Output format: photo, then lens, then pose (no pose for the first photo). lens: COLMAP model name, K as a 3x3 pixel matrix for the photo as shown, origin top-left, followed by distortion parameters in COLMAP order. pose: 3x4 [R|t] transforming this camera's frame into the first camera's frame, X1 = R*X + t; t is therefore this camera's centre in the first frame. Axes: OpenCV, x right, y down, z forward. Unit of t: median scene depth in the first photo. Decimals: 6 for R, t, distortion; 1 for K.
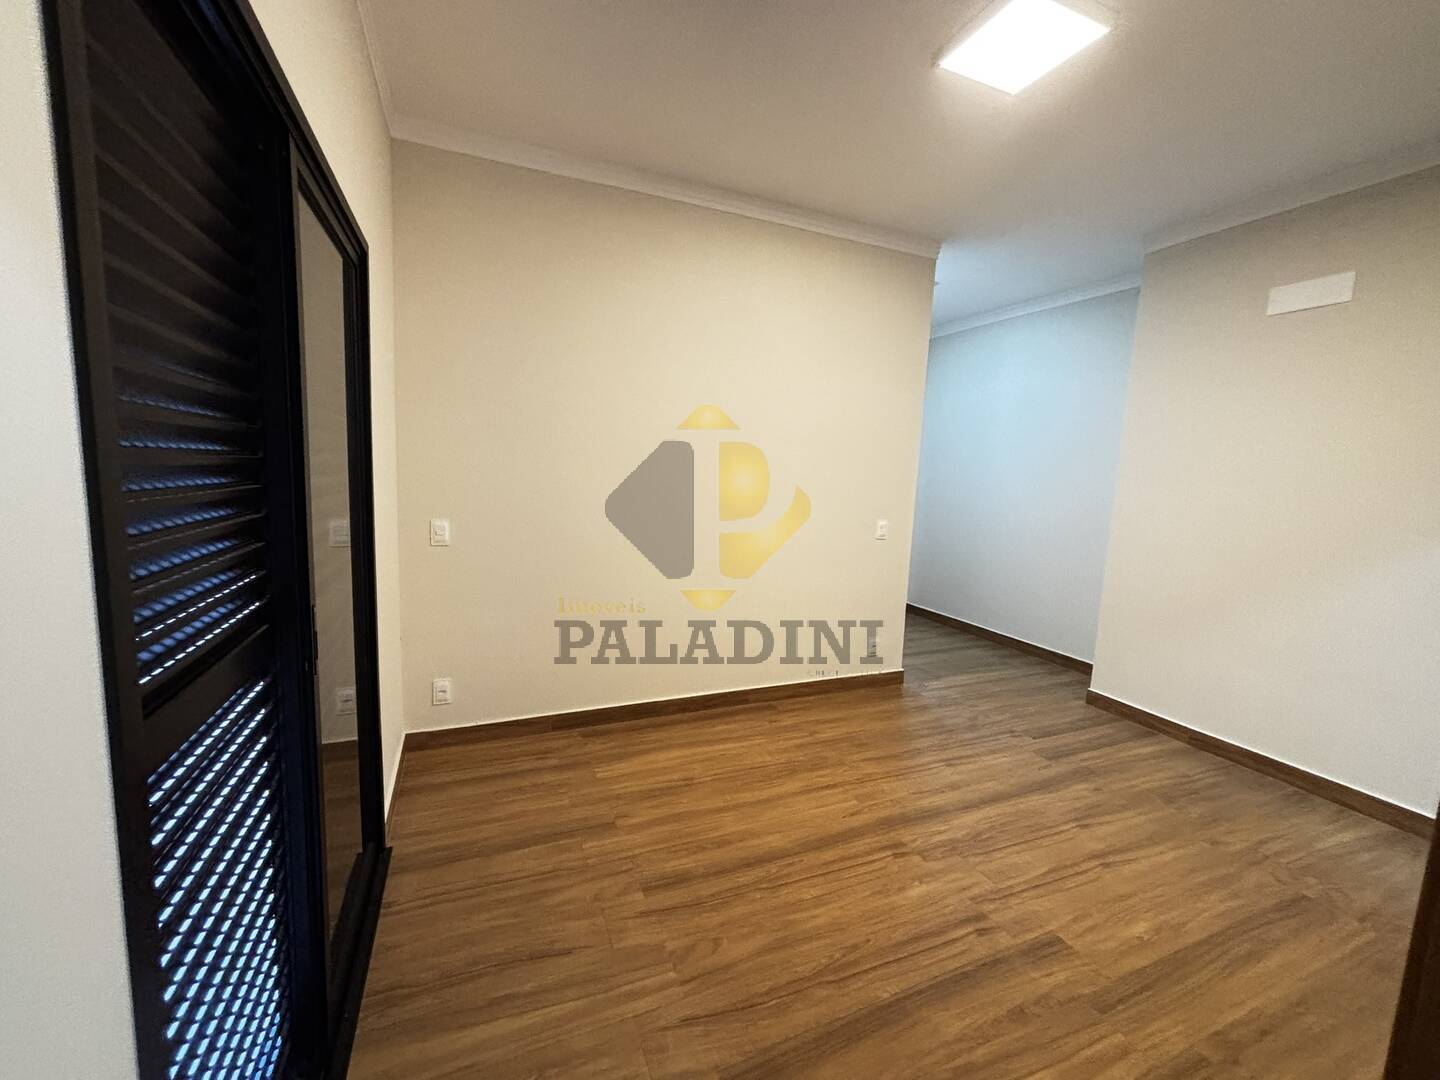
lens RADIAL K [[581.1, 0, 720.2], [0, 581.1, 540.7], [0, 0, 1]] dist [-0.003013, 0.002136]
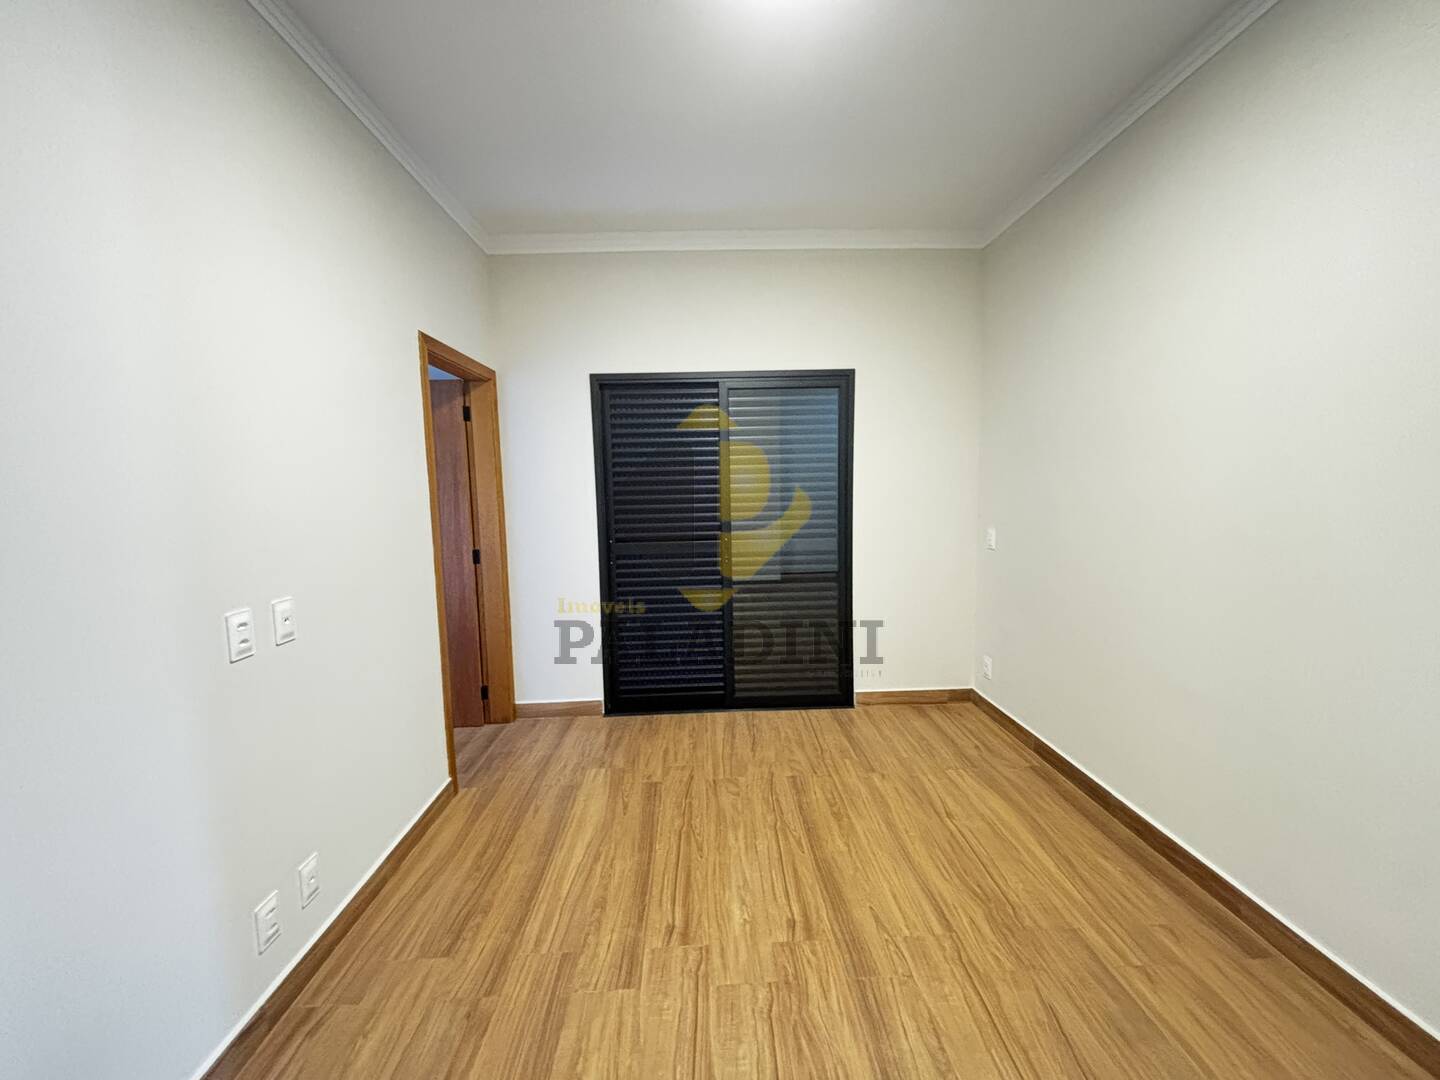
lens RADIAL K [[581.1, 0, 722.1], [0, 581.1, 536.3], [0, 0, 1]] dist [-0.003013, 0.002136]
pose [[-0.357823, 0.054558, -0.932194, 1.089409], [-0.109640, 0.988932, 0.099963, -0.099197], [0.927331, 0.137975, -0.347880, 1.098850]]
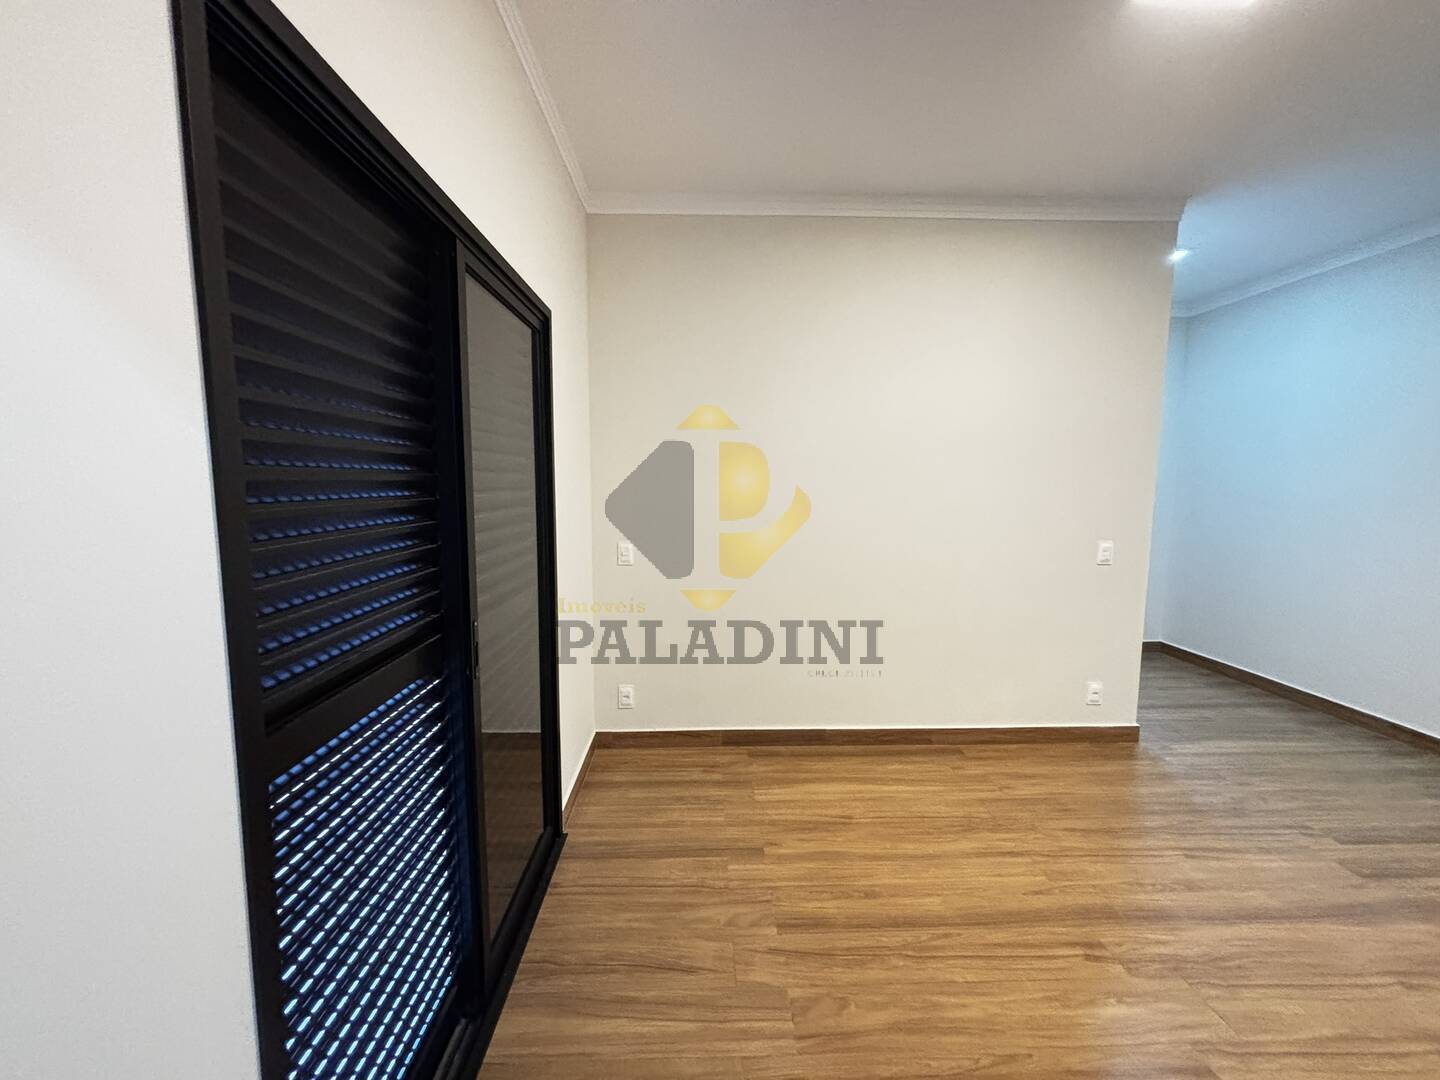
lens RADIAL K [[581.1, 0, 720.0], [0, 581.1, 531.1], [0, 0, 1]] dist [-0.003013, 0.002136]
pose [[0.931093, -0.005088, -0.364747, 0.118701], [-0.011694, 0.998973, -0.043784, -0.013286], [0.364595, 0.045032, 0.930077, 0.027142]]
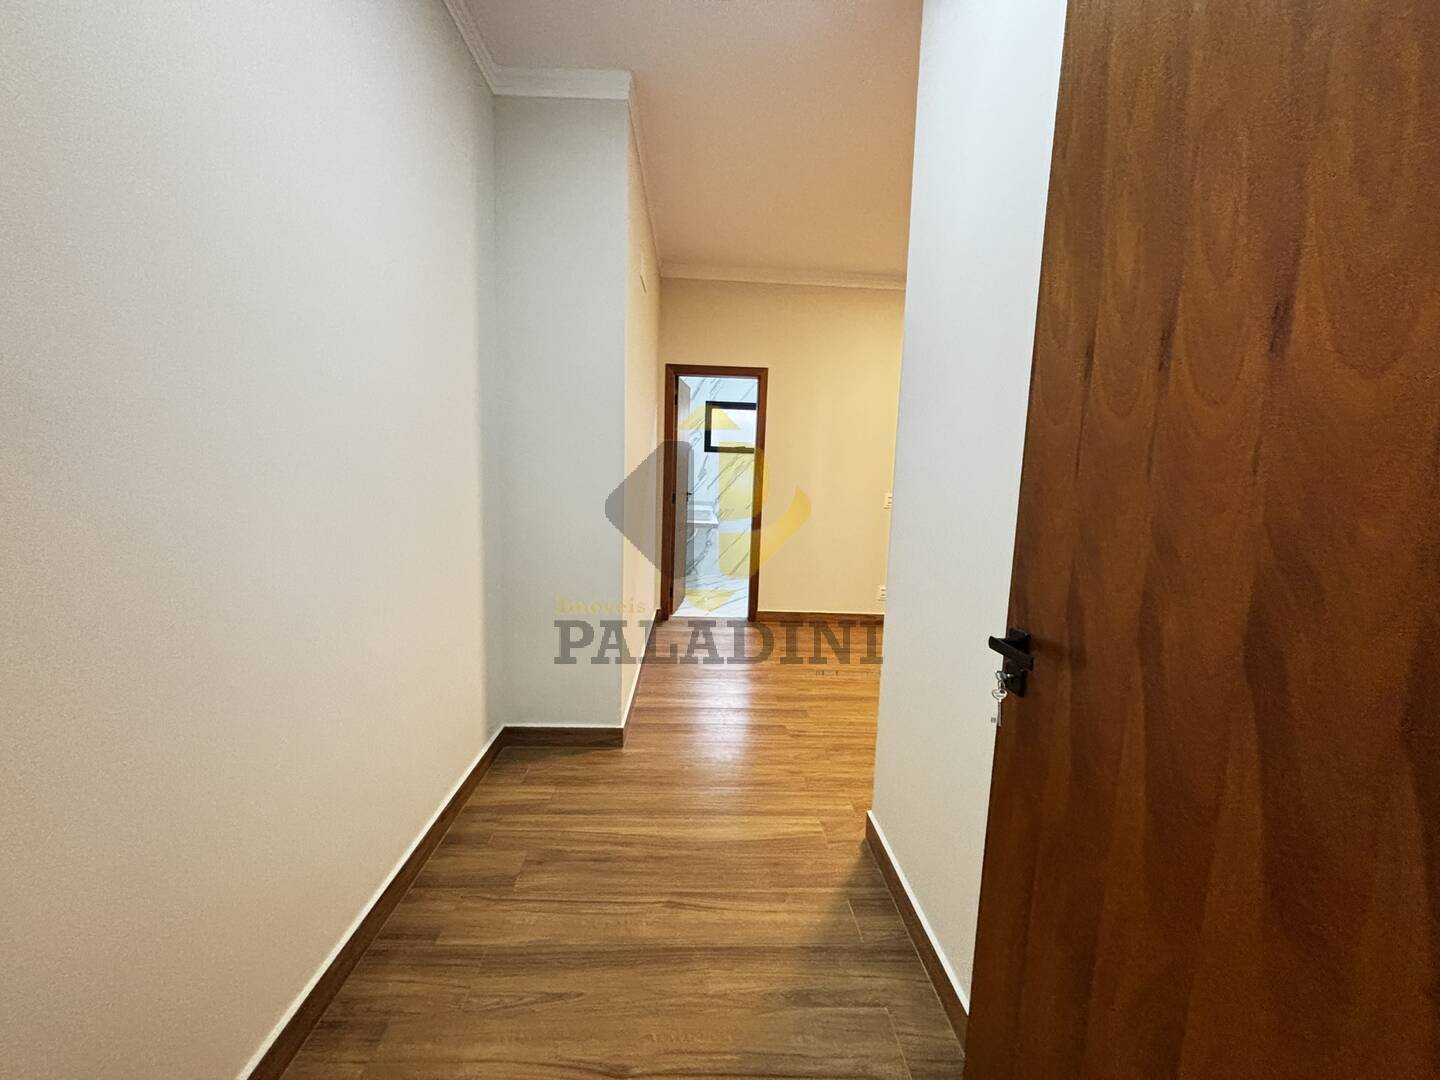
lens RADIAL K [[581.1, 0, 721.0], [0, 581.1, 541.7], [0, 0, 1]] dist [-0.003013, 0.002136]
pose [[-0.935604, -0.114228, 0.334061, 0.519873], [-0.027722, 0.967061, 0.253032, -0.241306], [-0.351960, 0.227477, -0.907953, 2.589536]]
